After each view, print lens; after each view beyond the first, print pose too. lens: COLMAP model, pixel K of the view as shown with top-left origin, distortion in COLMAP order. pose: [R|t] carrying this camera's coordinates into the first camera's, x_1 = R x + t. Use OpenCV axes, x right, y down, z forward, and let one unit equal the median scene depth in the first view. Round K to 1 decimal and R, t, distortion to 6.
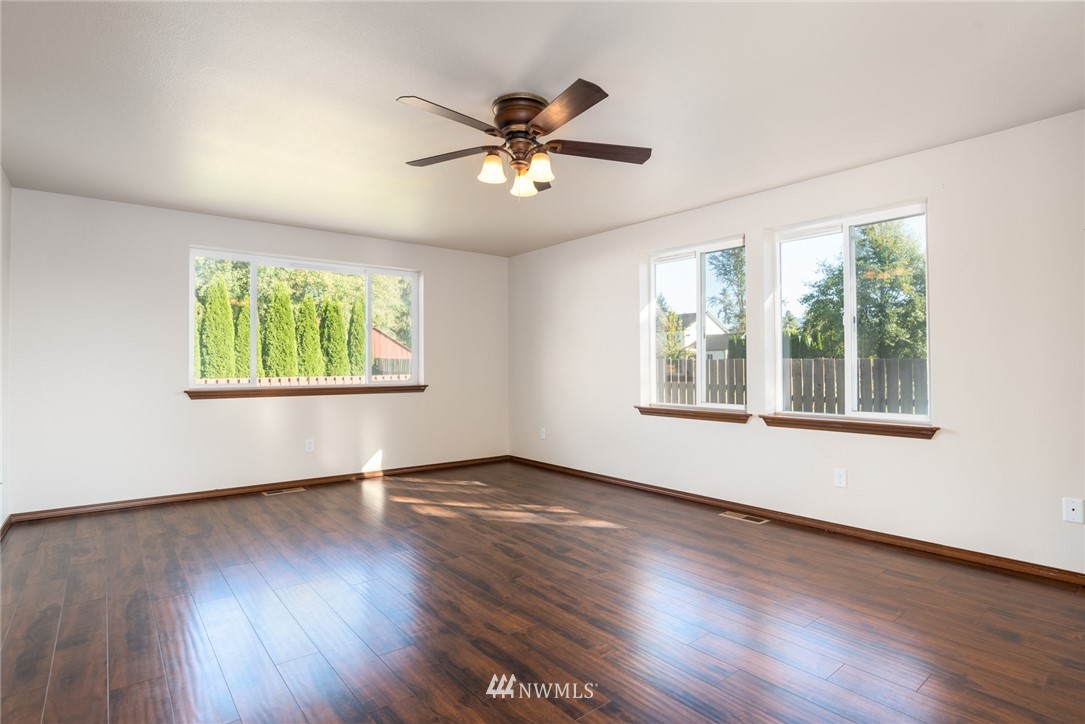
lens RADIAL K [[552.4, 0, 542.5], [0, 552.4, 362.0], [0, 0, 1]] dist [-0.046543, 0.018700]
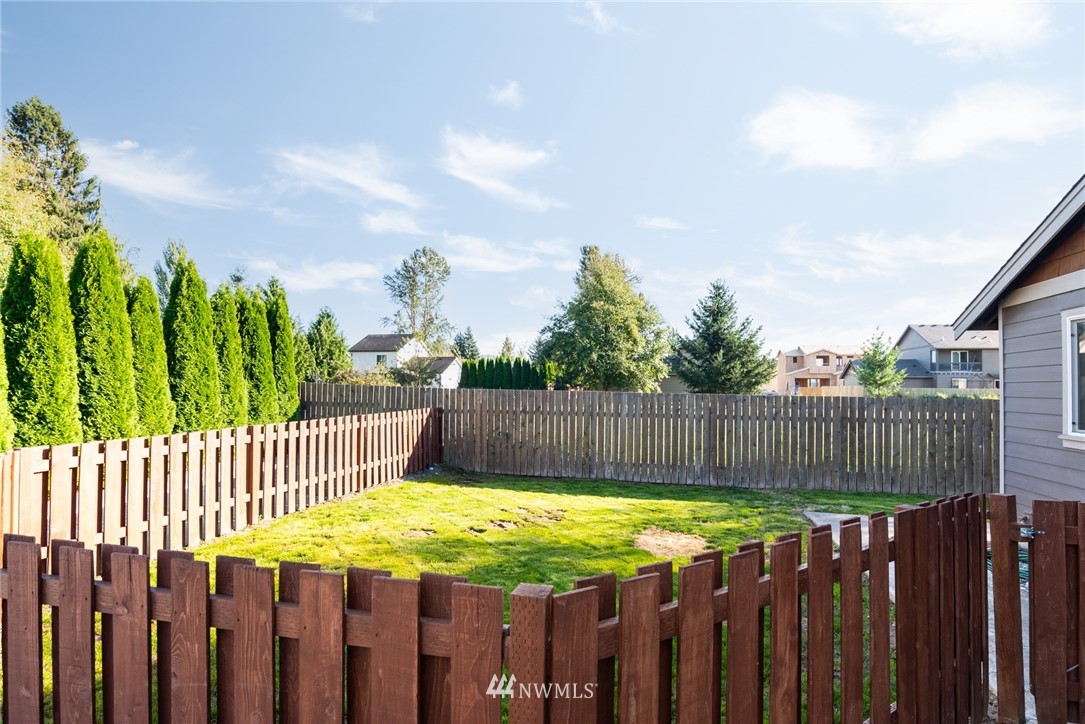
lens RADIAL K [[568.1, 0, 542.5], [0, 568.1, 362.0], [0, 0, 1]] dist [-0.060164, 0.027894]
pose [[0.796283, 0.038284, 0.603712, -2.339143], [-0.015609, 0.998963, -0.042760, -0.037574], [-0.604723, 0.024626, 0.796055, 1.180720]]
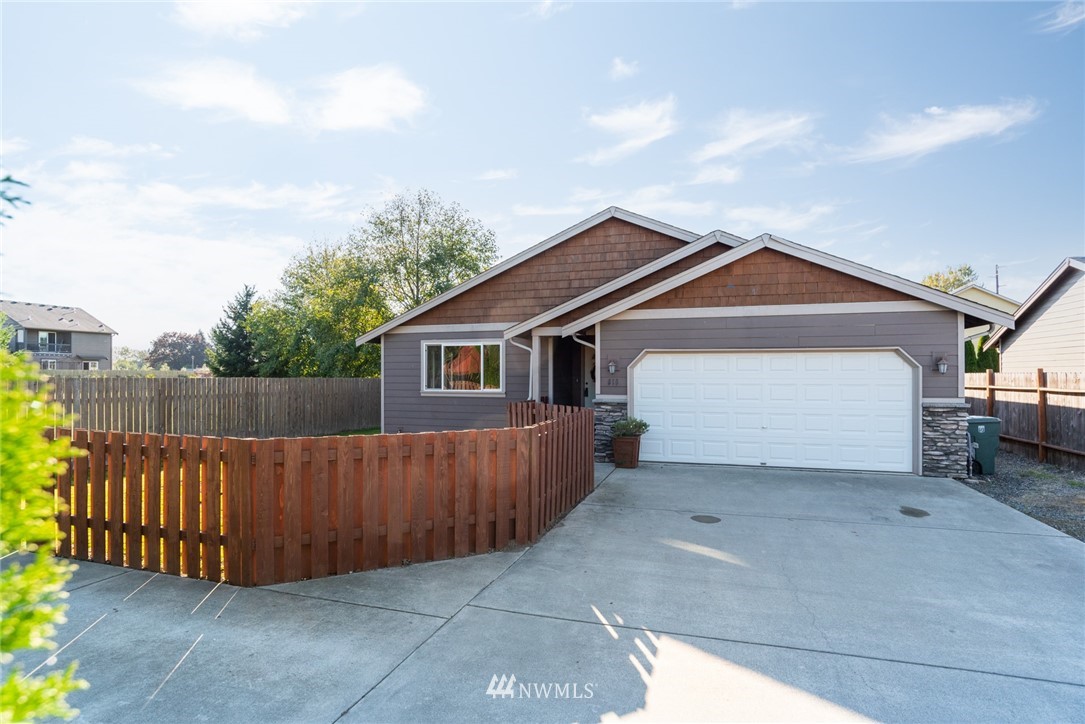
lens RADIAL K [[552.4, 0, 542.5], [0, 552.4, 362.0], [0, 0, 1]] dist [-0.046543, 0.018700]
pose [[-0.535187, 0.018941, 0.844521, -3.767157], [-0.003820, 0.999684, -0.024842, -0.031529], [-0.844725, -0.016521, -0.534946, 2.745807]]
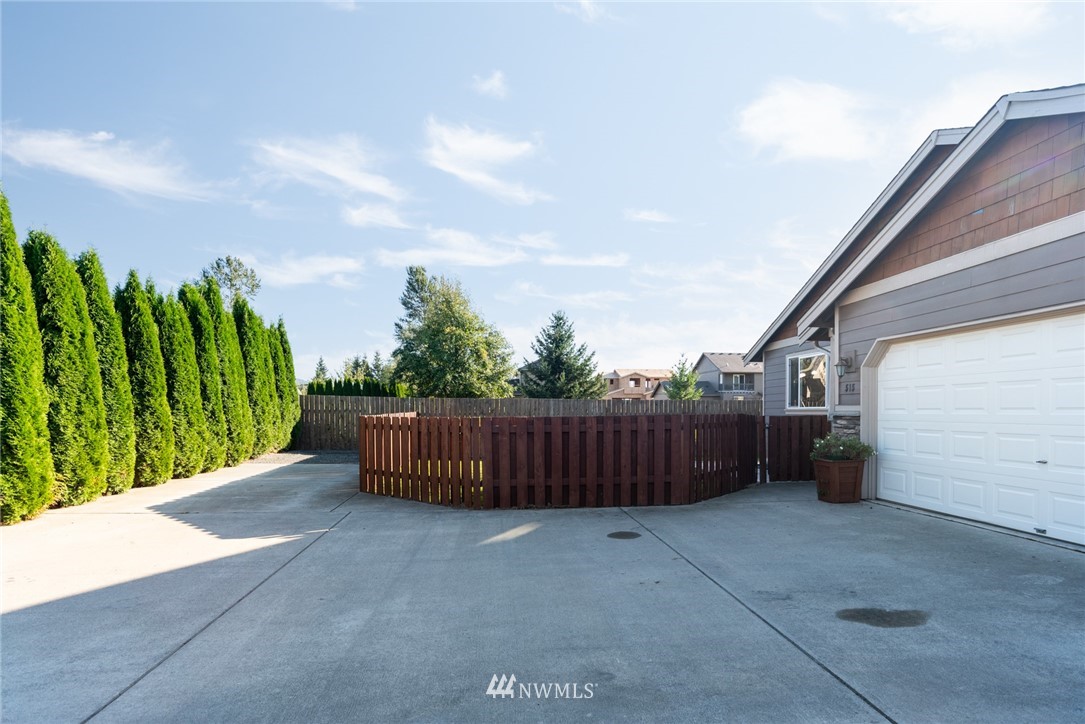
lens RADIAL K [[570.0, 0, 548.7], [0, 570.0, 405.1], [0, 0, 1]] dist [-0.042409, -0.000146]
pose [[0.561771, 0.008809, 0.827246, -3.937665], [-0.001955, 0.999955, -0.009320, 0.079731], [-0.827290, 0.003619, 0.561763, 0.786502]]
